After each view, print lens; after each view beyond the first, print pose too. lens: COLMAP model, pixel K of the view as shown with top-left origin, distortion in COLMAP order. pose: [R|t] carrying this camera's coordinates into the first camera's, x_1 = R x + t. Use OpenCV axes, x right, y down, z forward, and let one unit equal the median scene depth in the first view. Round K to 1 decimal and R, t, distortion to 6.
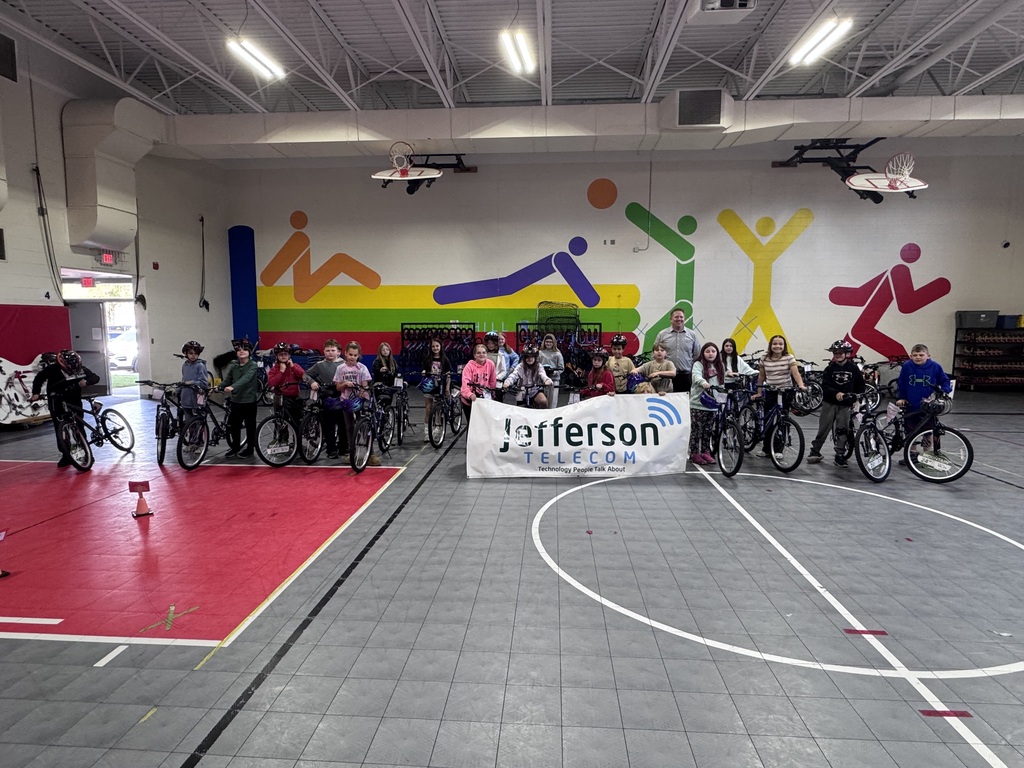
lens RADIAL K [[568.5, 0, 512.9], [0, 568.5, 383.0], [0, 0, 1]] dist [-0.000344, -0.001899]
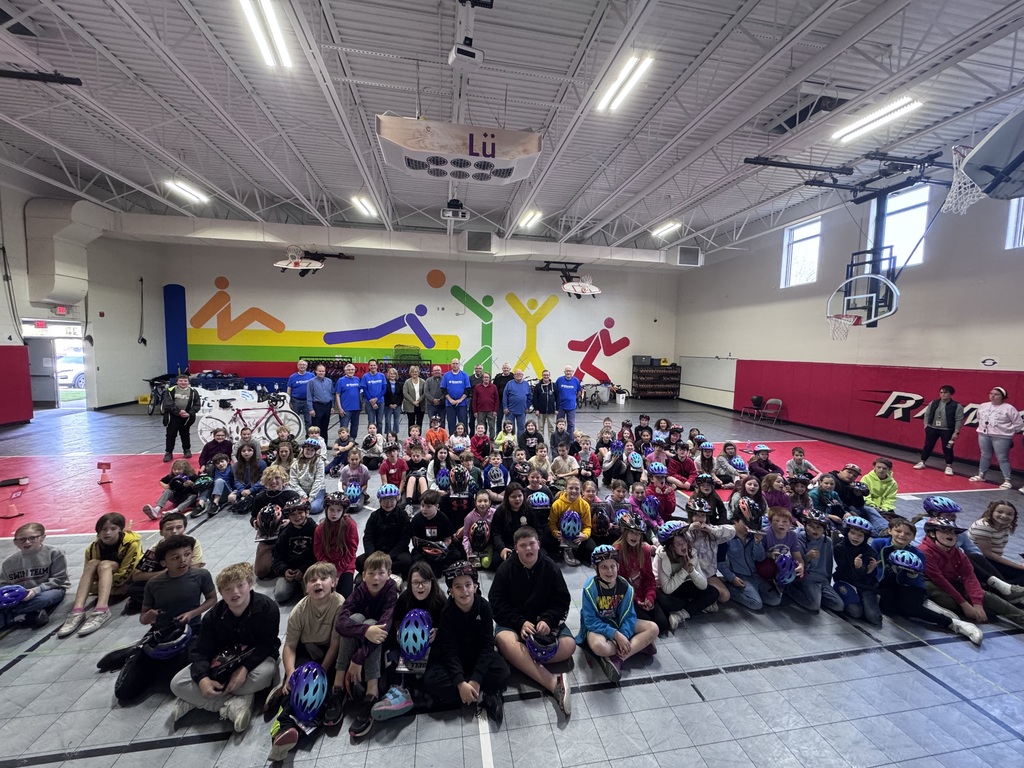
lens RADIAL K [[412.5, 0, 514.3], [0, 412.5, 381.2], [0, 0, 1]] dist [-0.002490, 0.000322]
pose [[0.969980, 0.002340, 0.243173, 0.101541], [0.002992, 0.999763, -0.021555, -0.018572], [-0.243166, 0.021635, 0.969743, -0.211556]]
